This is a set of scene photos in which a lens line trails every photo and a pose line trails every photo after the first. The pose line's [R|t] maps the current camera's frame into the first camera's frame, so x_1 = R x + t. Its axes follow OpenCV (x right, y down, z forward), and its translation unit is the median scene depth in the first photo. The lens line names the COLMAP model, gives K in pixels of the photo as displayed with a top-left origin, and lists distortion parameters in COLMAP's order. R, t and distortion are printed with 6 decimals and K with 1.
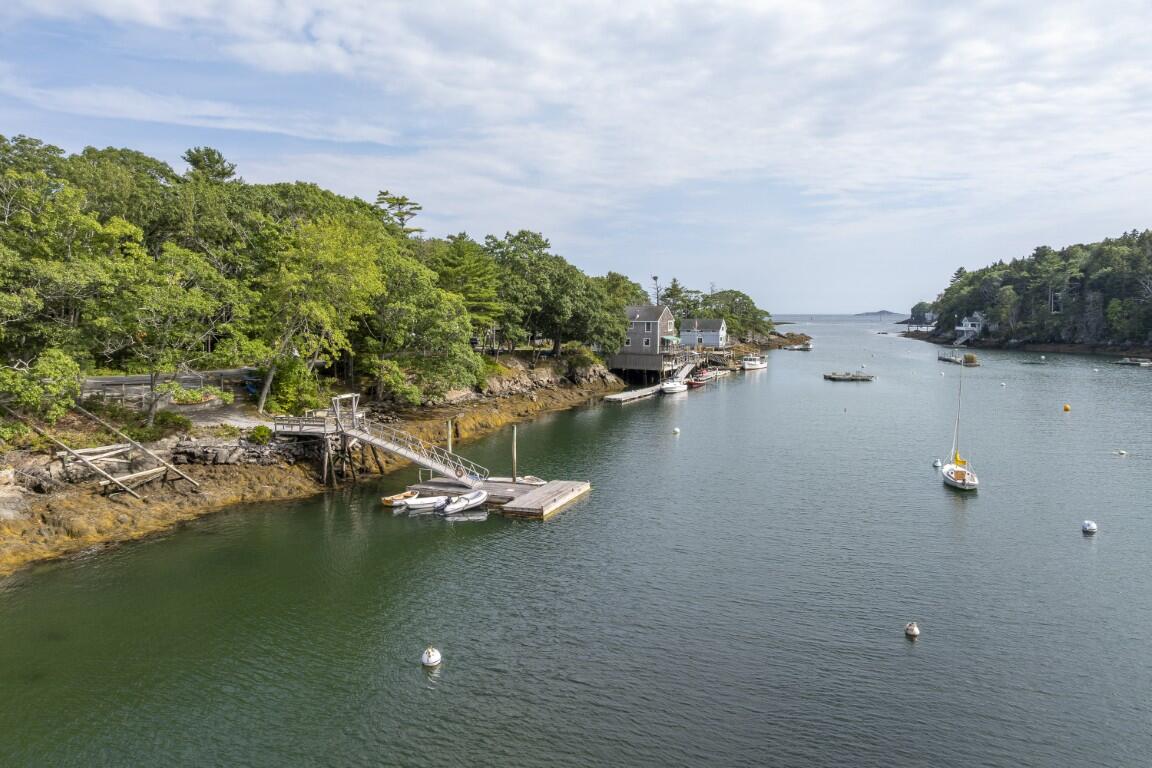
lens RADIAL K [[803.1, 0, 577.4], [0, 803.1, 382.9], [0, 0, 1]] dist [-0.013221, 0.008418]
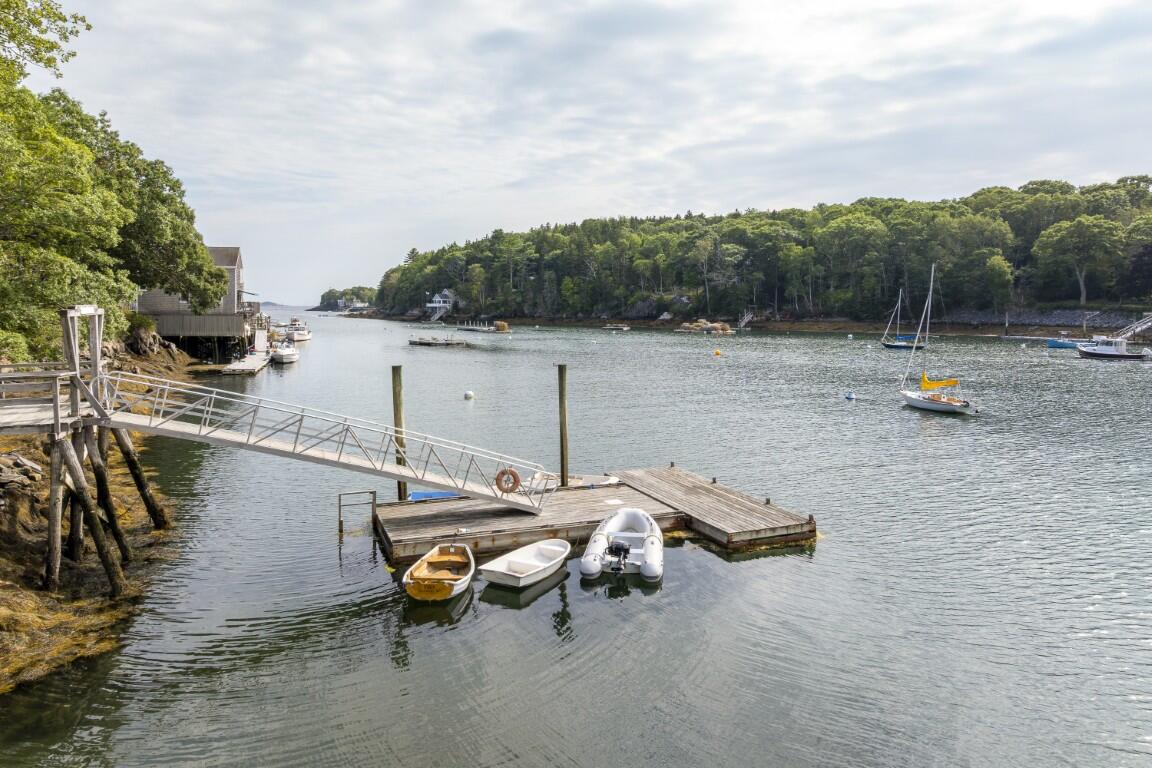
lens RADIAL K [[803.1, 0, 583.0], [0, 803.1, 385.5], [0, 0, 1]] dist [-0.013221, 0.008418]
pose [[0.732815, -0.061541, 0.677639, -0.082992], [0.053419, 0.998031, 0.032869, 0.010967], [-0.678328, 0.012112, 0.734659, 0.117481]]
